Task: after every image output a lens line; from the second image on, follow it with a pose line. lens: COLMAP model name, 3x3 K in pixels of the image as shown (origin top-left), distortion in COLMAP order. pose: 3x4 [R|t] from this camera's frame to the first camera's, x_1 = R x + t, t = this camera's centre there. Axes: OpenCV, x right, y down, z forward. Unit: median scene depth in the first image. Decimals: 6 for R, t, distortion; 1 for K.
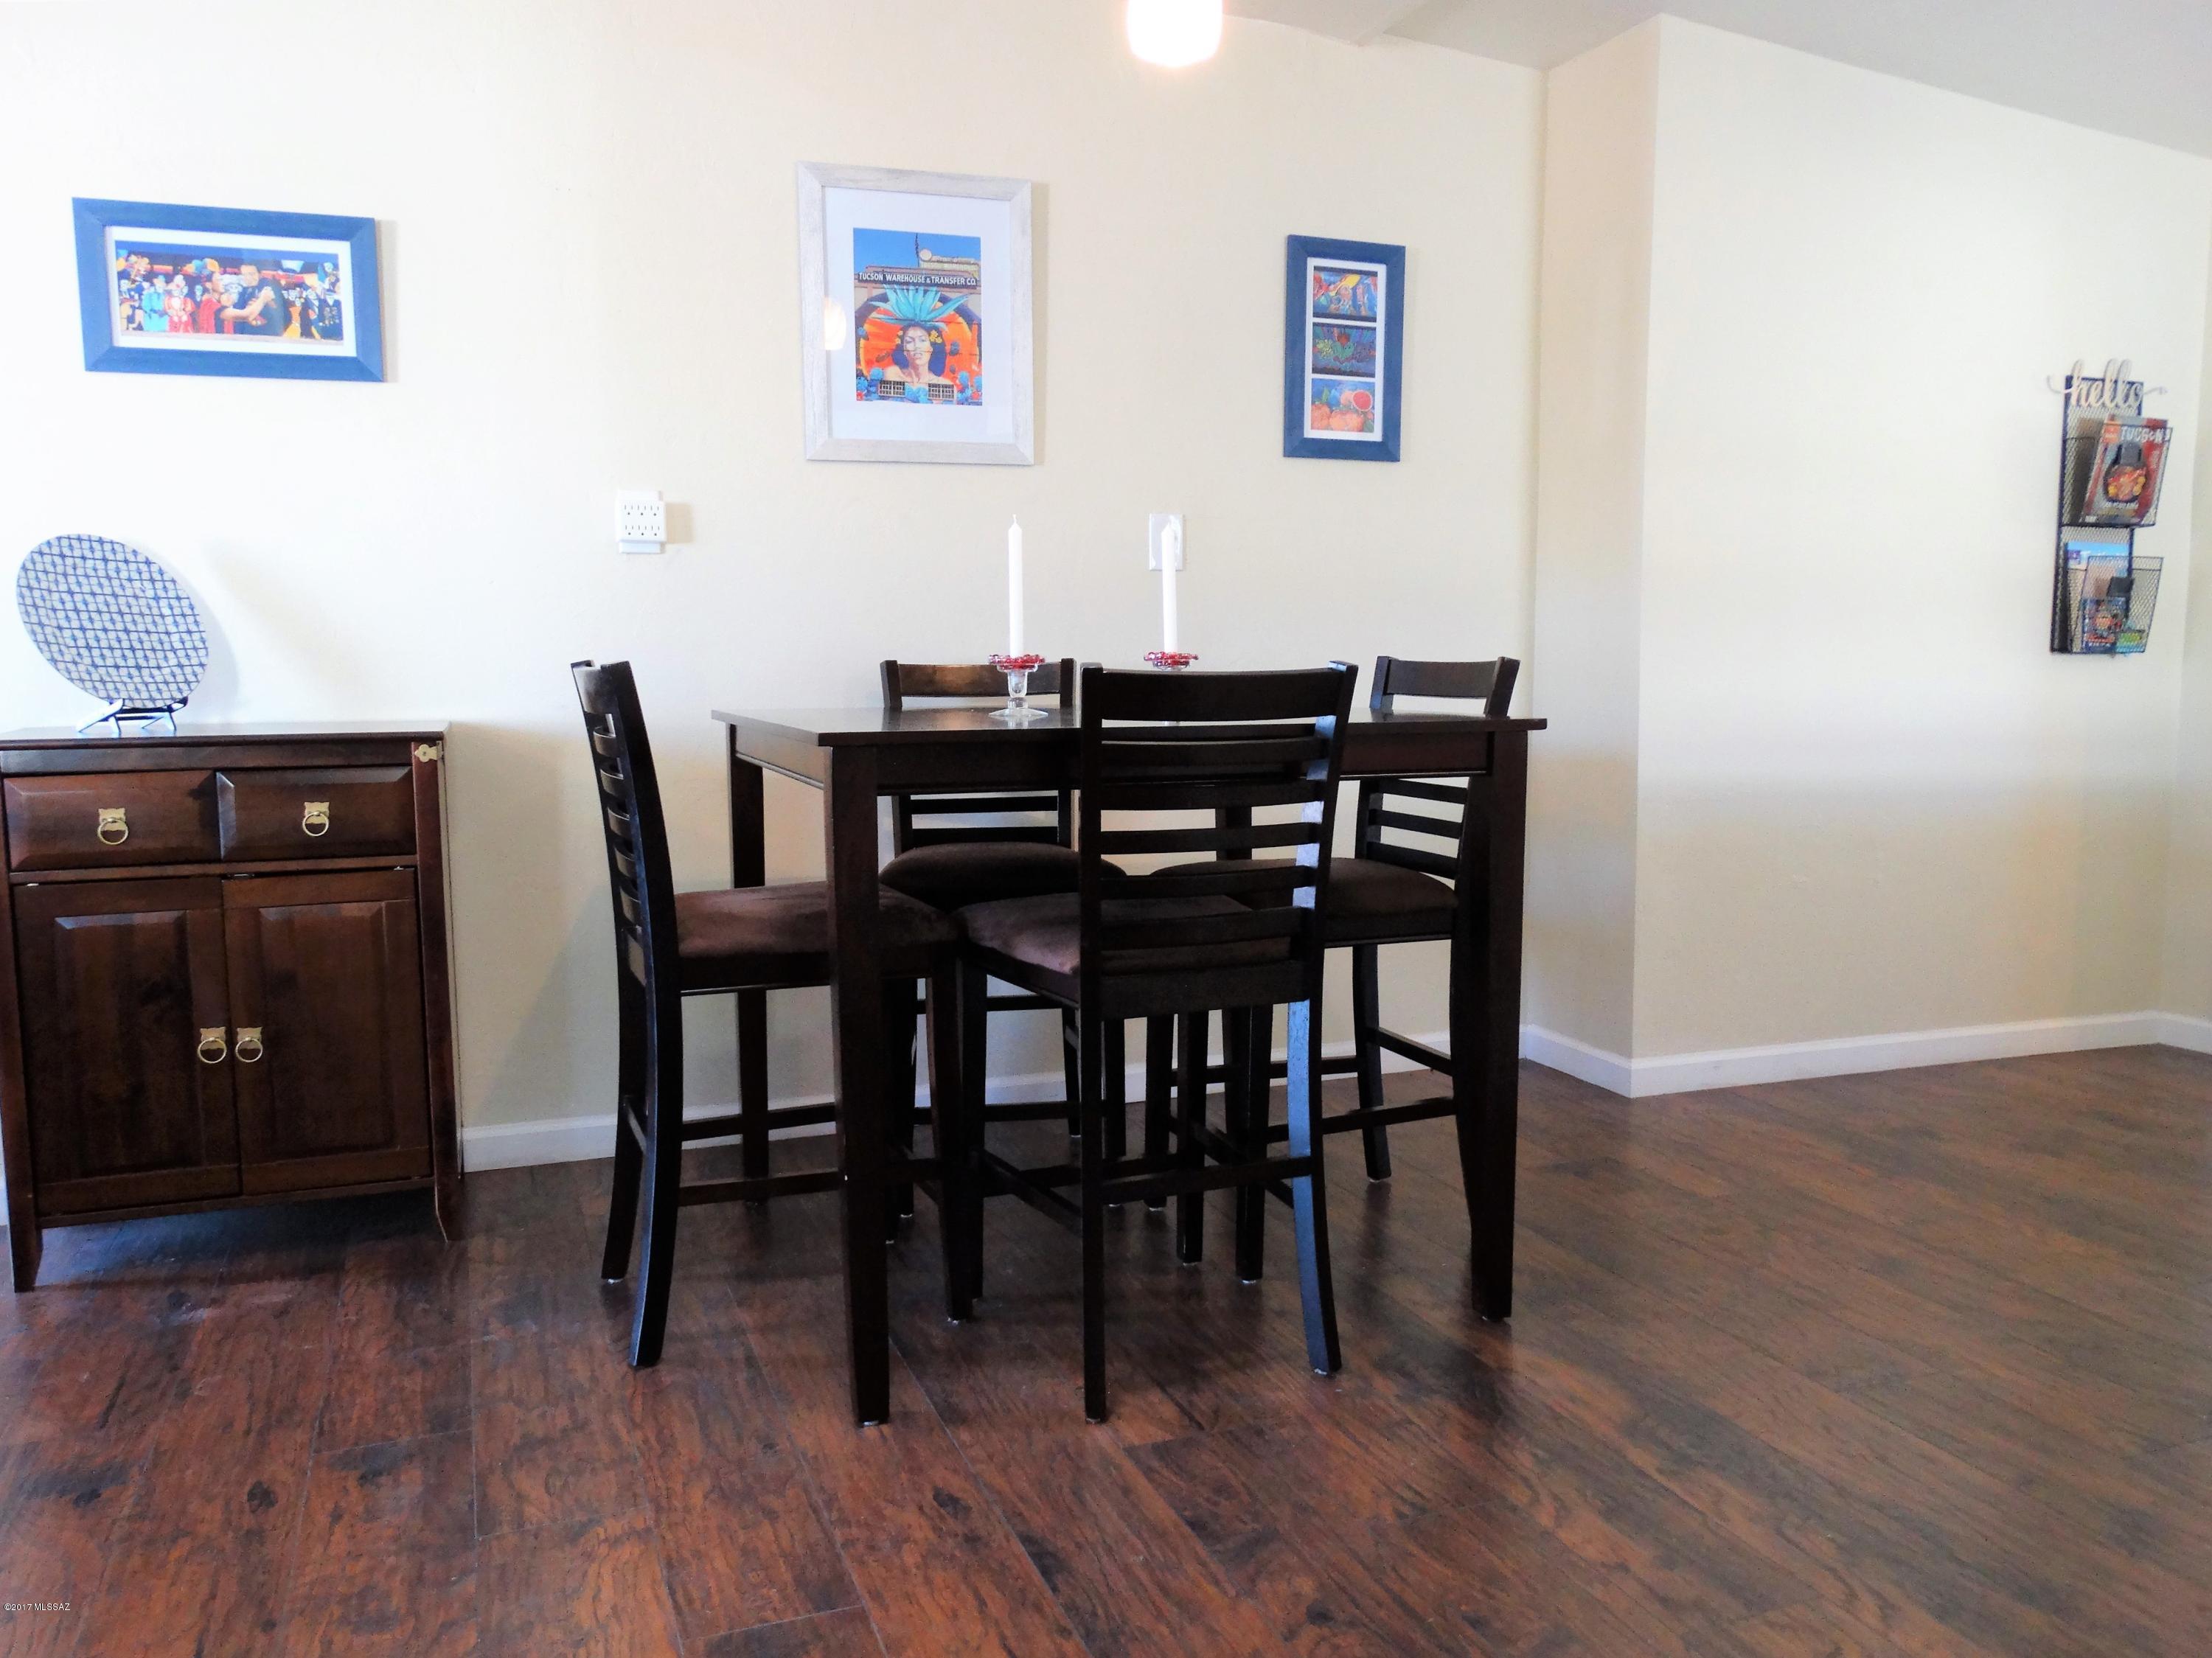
lens RADIAL K [[1655.8, 0, 1097.4], [0, 1655.8, 824.4], [0, 0, 1]] dist [-0.004506, 0.007416]
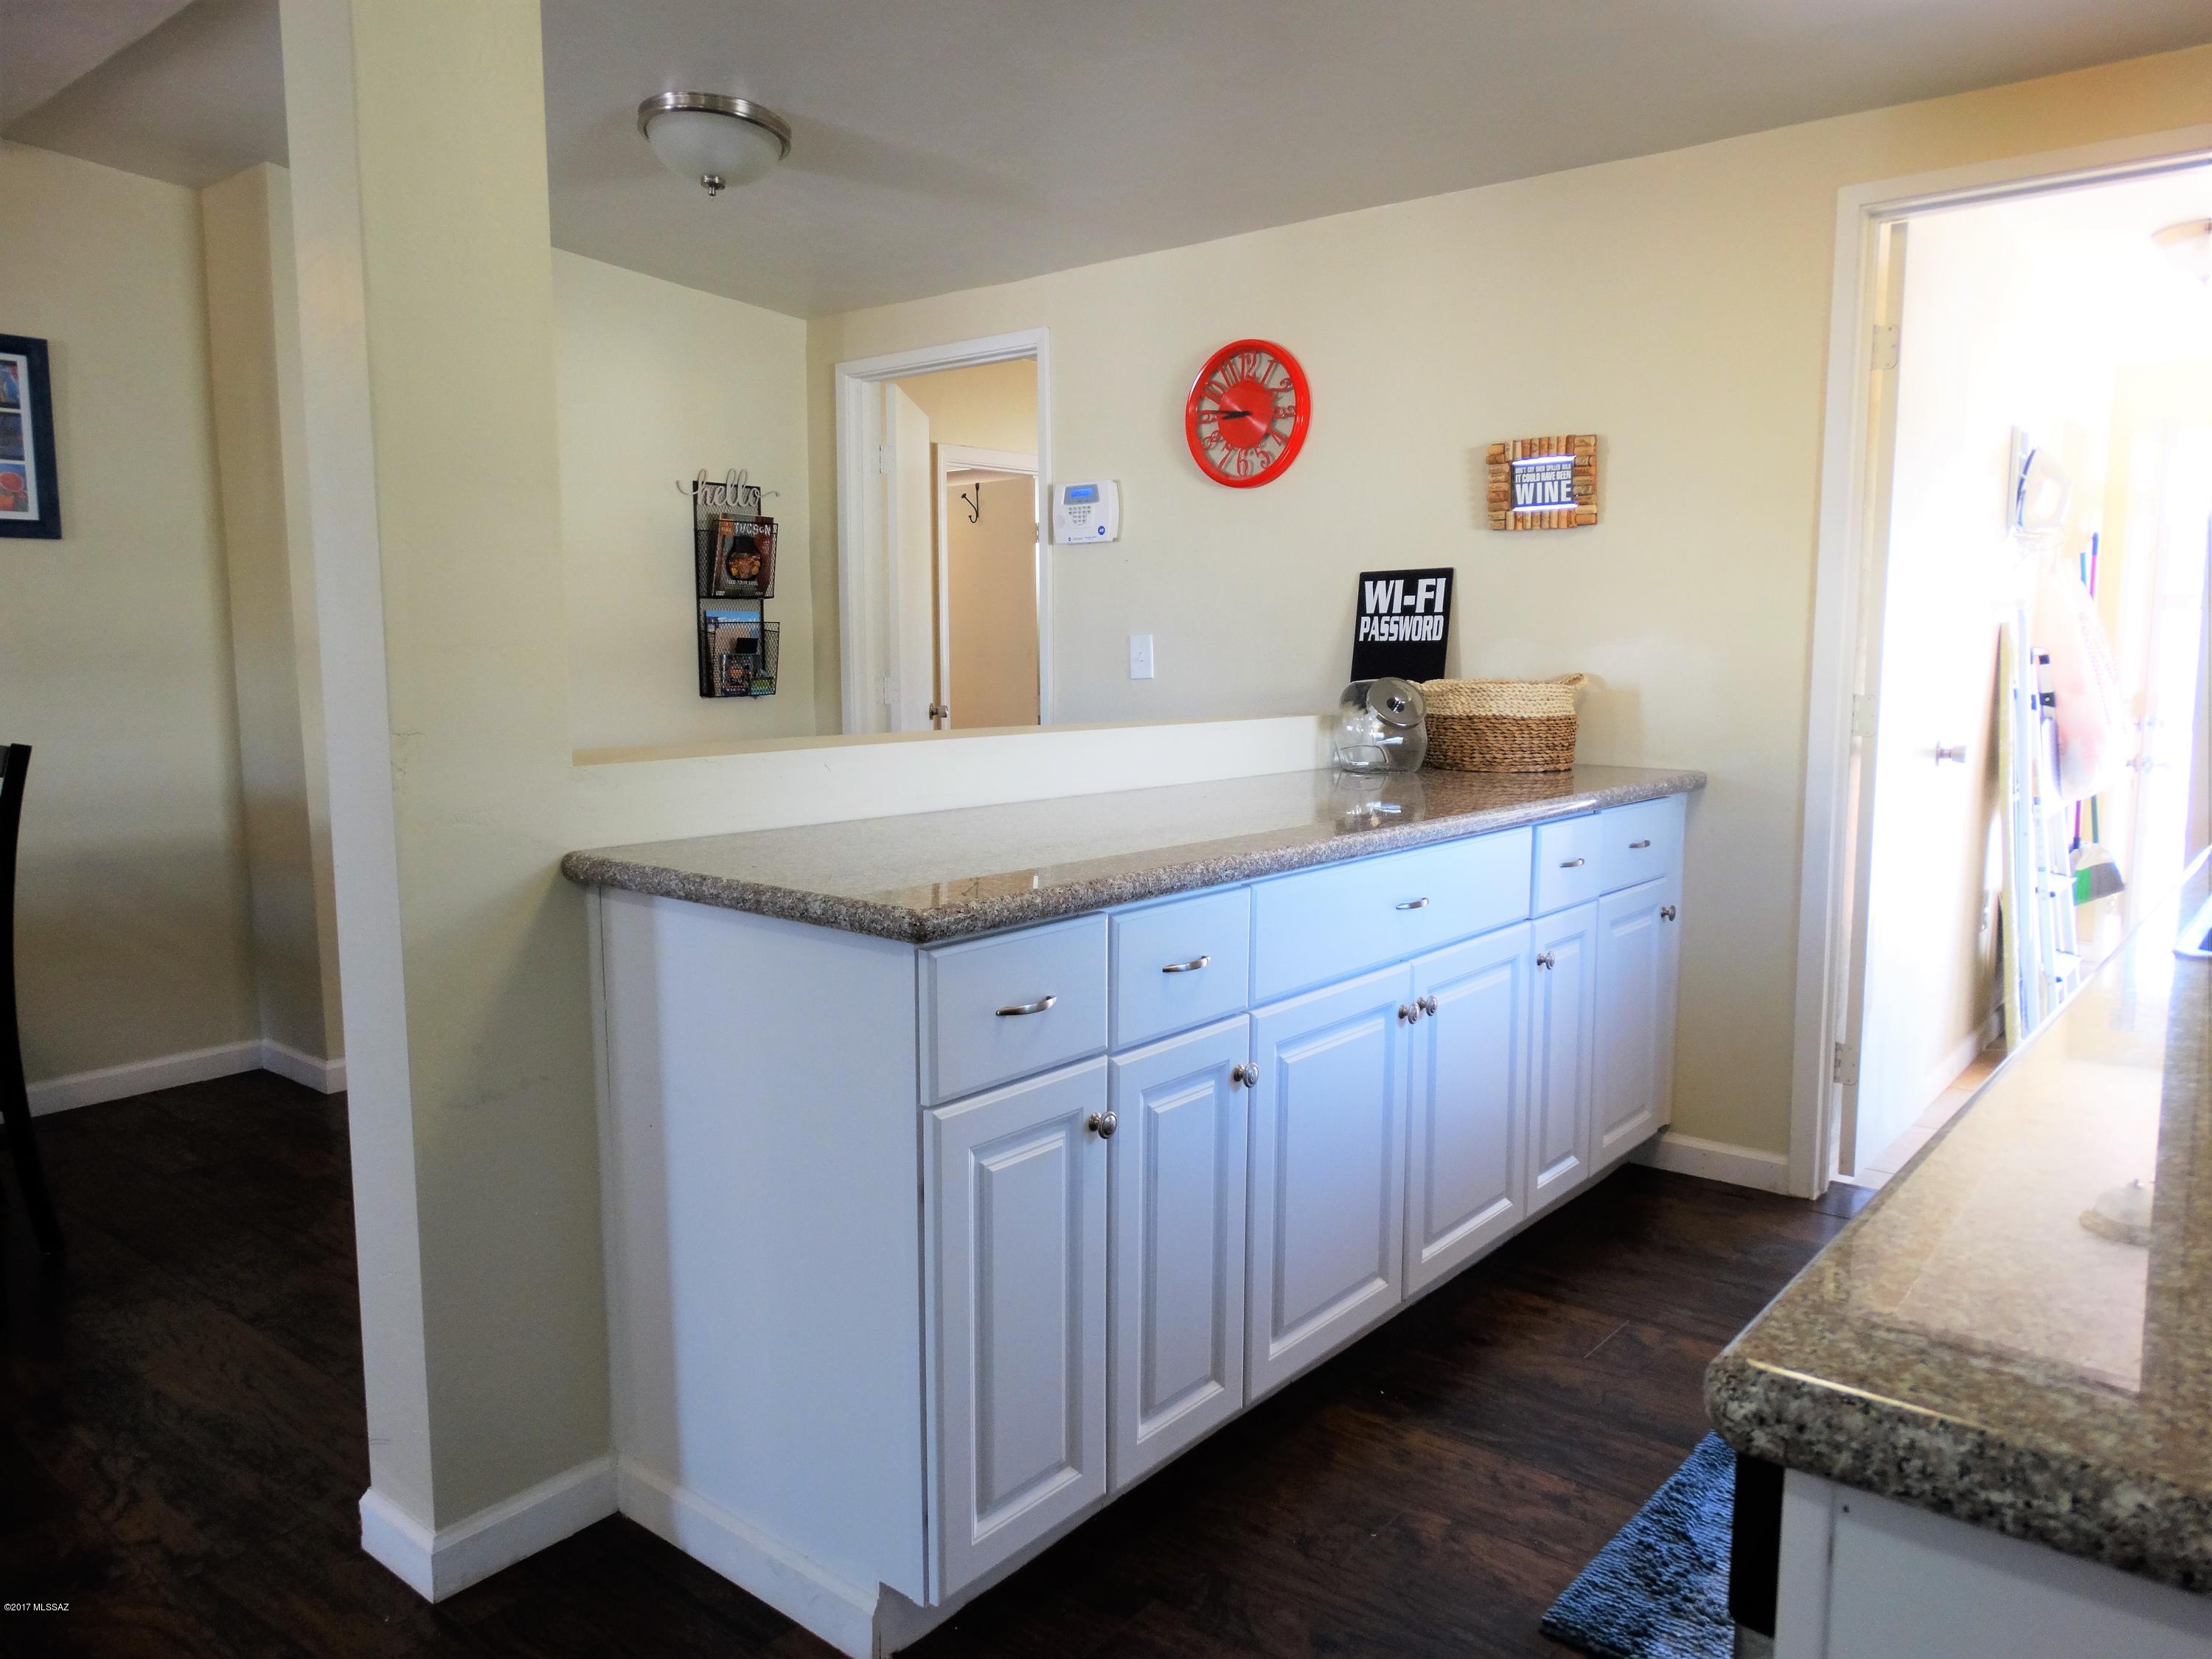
lens RADIAL K [[1543.1, 0, 1109.3], [0, 1543.1, 835.1], [0, 0, 1]] dist [-0.022770, 0.001332]
pose [[0.868164, -0.066424, 0.491813, 0.276818], [0.055013, 0.997776, 0.037648, -0.026407], [-0.493220, -0.005629, 0.869887, -0.206693]]
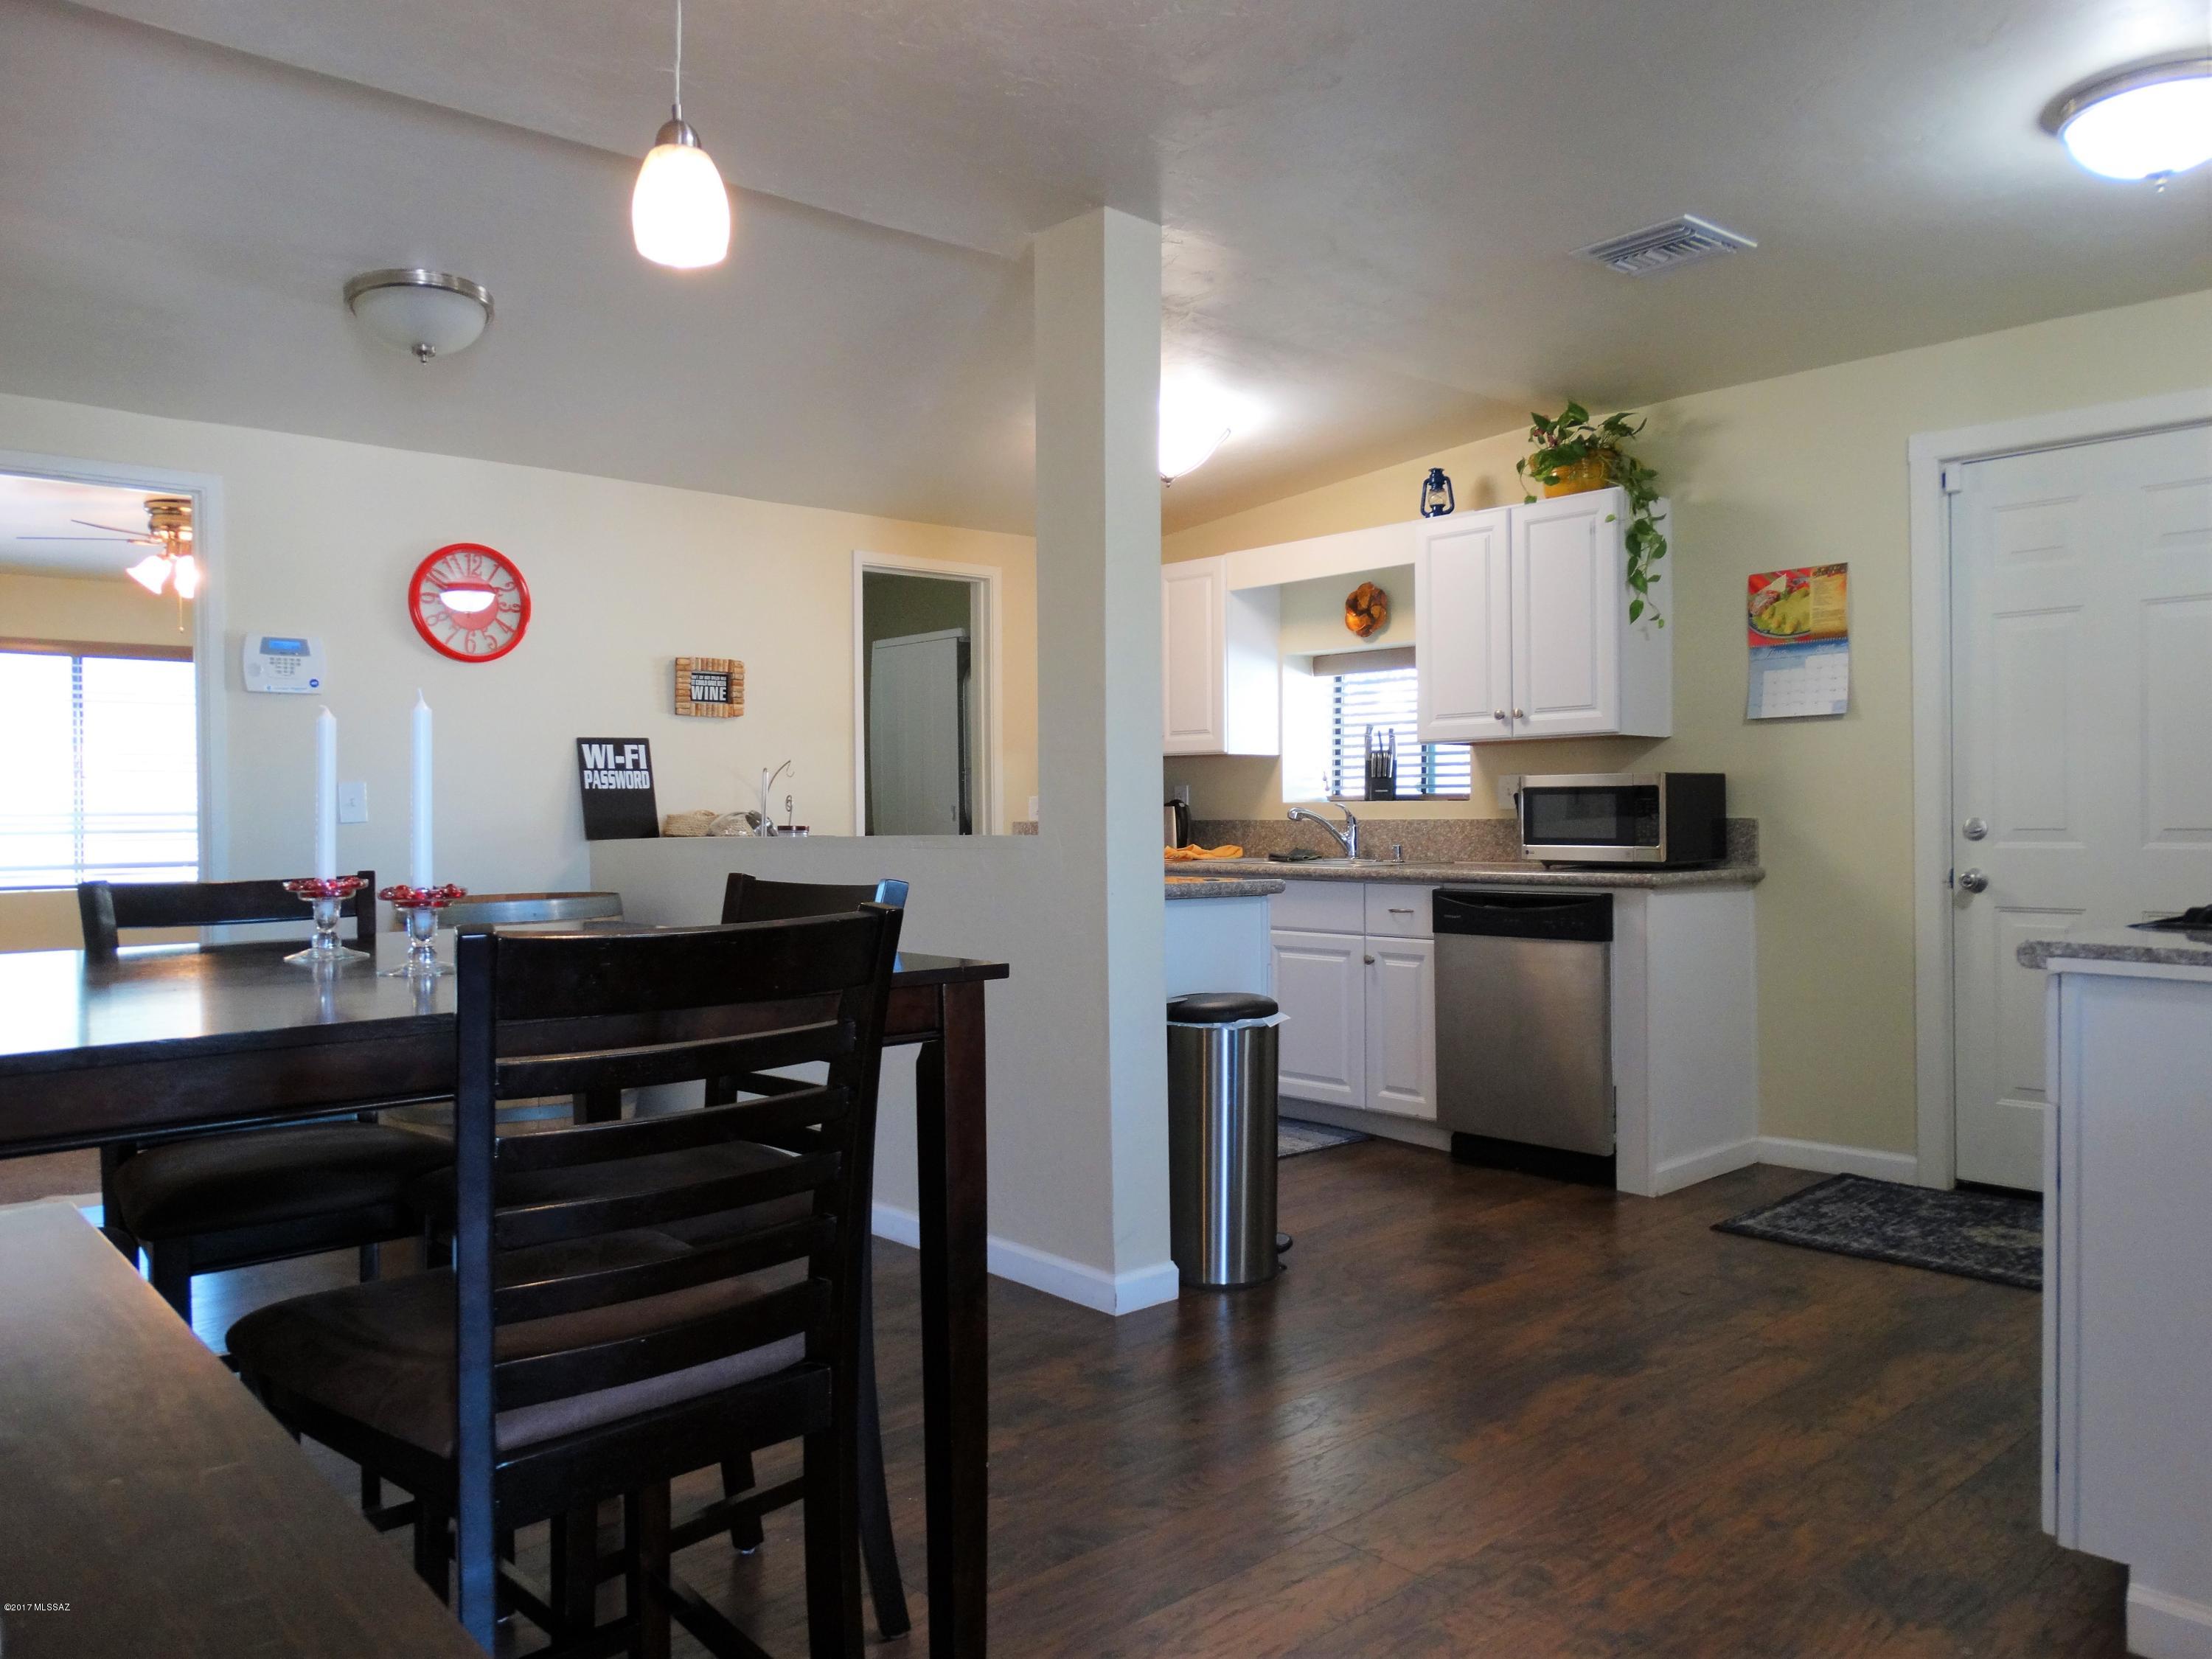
lens RADIAL K [[1606.3, 0, 1101.5], [0, 1606.3, 828.7], [0, 0, 1]] dist [-0.005307, 0.004839]
pose [[-0.359141, -0.004522, 0.933272, -0.542967], [0.106419, 0.993268, 0.045764, -0.088041], [-0.927196, 0.115754, -0.356242, 0.680546]]
